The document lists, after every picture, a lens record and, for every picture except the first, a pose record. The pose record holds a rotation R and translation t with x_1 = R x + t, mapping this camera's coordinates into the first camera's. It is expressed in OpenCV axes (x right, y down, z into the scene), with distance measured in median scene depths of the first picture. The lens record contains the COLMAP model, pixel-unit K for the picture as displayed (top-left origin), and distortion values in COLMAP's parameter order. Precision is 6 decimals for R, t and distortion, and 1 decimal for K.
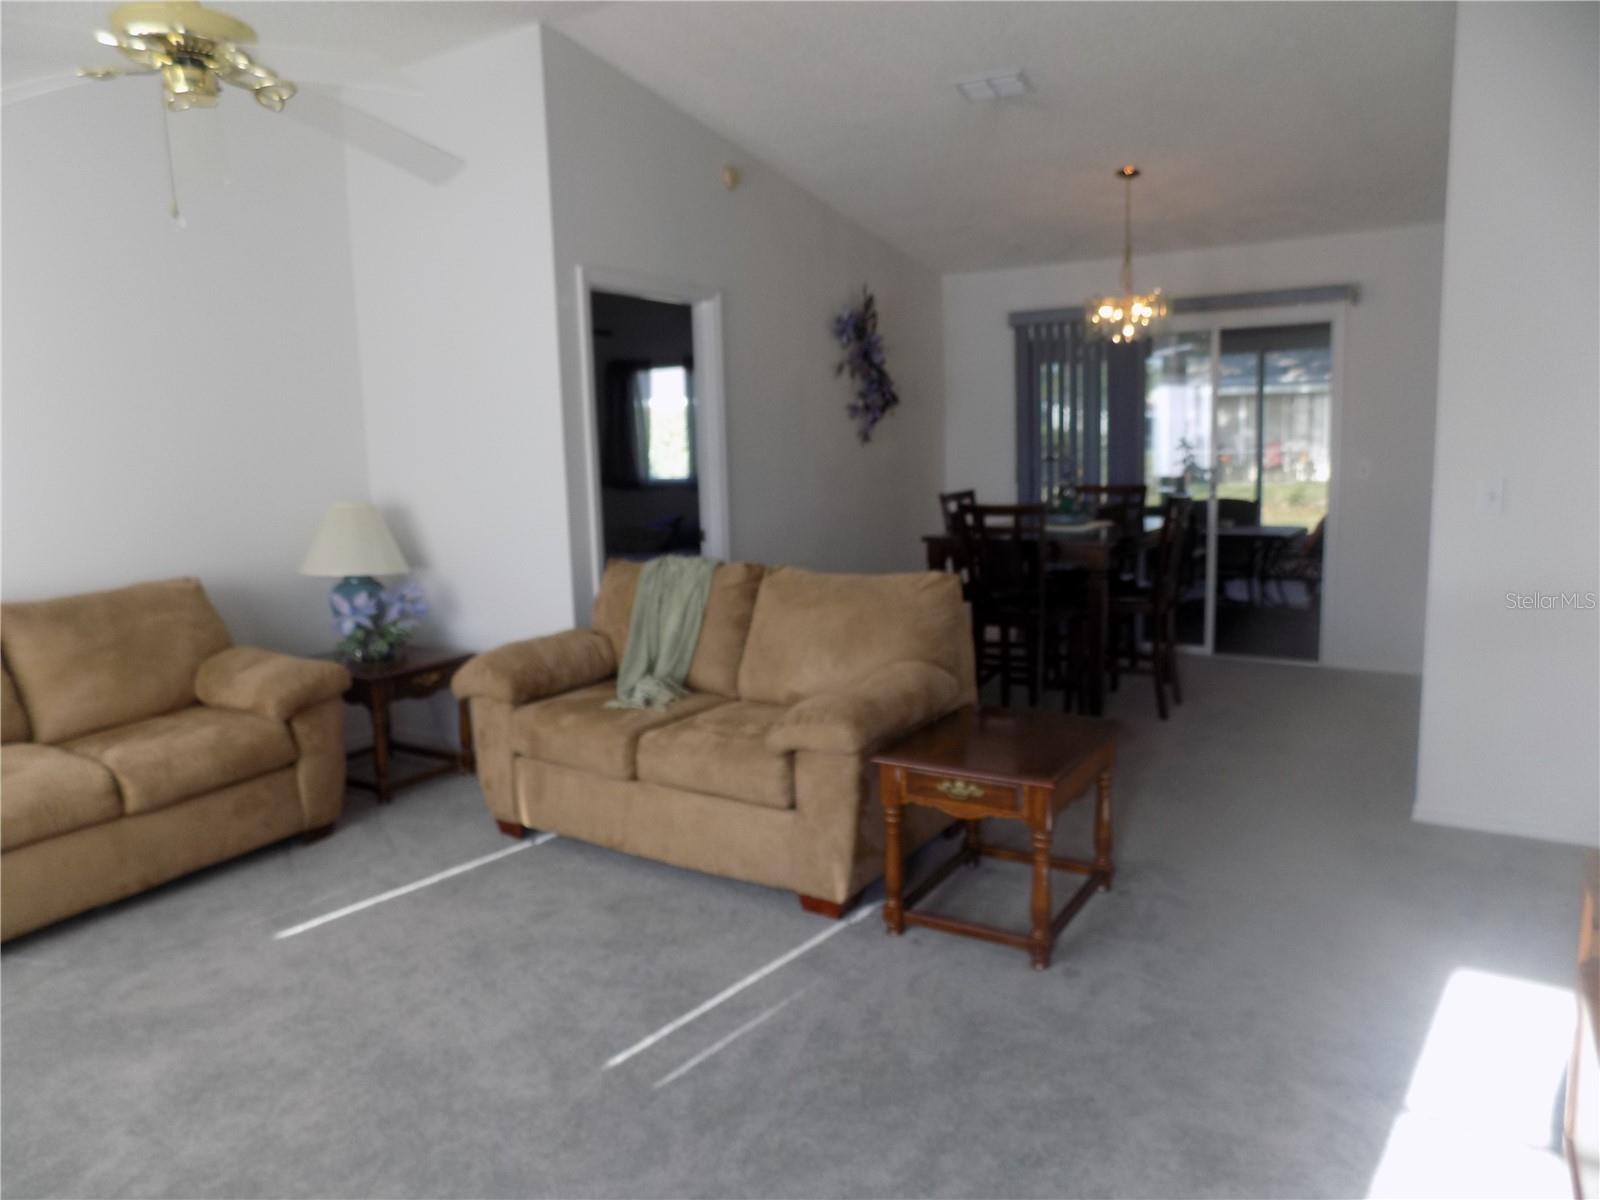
lens RADIAL K [[1080.1, 0, 806.1], [0, 1080.1, 592.0], [0, 0, 1]] dist [-0.042151, 0.038214]
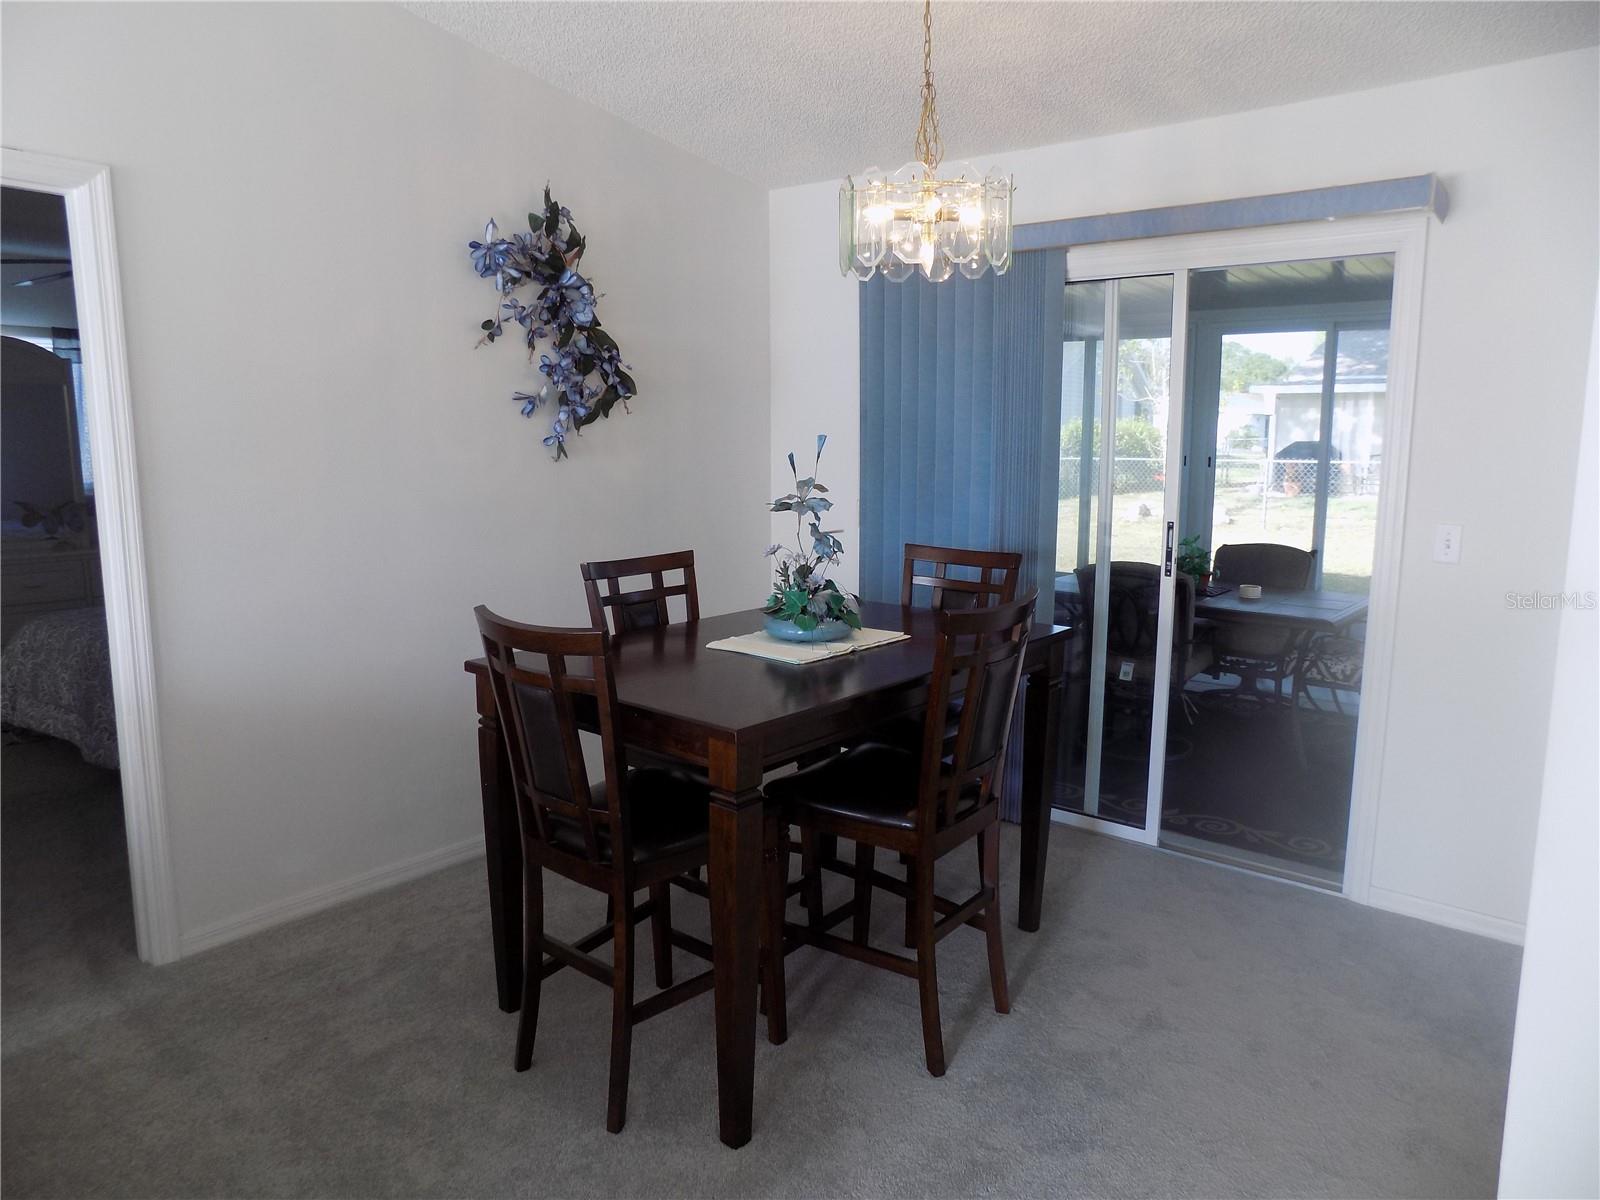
lens RADIAL K [[1080.1, 0, 799.4], [0, 1080.1, 604.3], [0, 0, 1]] dist [-0.042151, 0.038214]
pose [[0.992152, 0.053628, -0.112957, 0.261633], [-0.050908, 0.998343, 0.026831, -0.081663], [0.114209, -0.020870, 0.993238, 0.434106]]
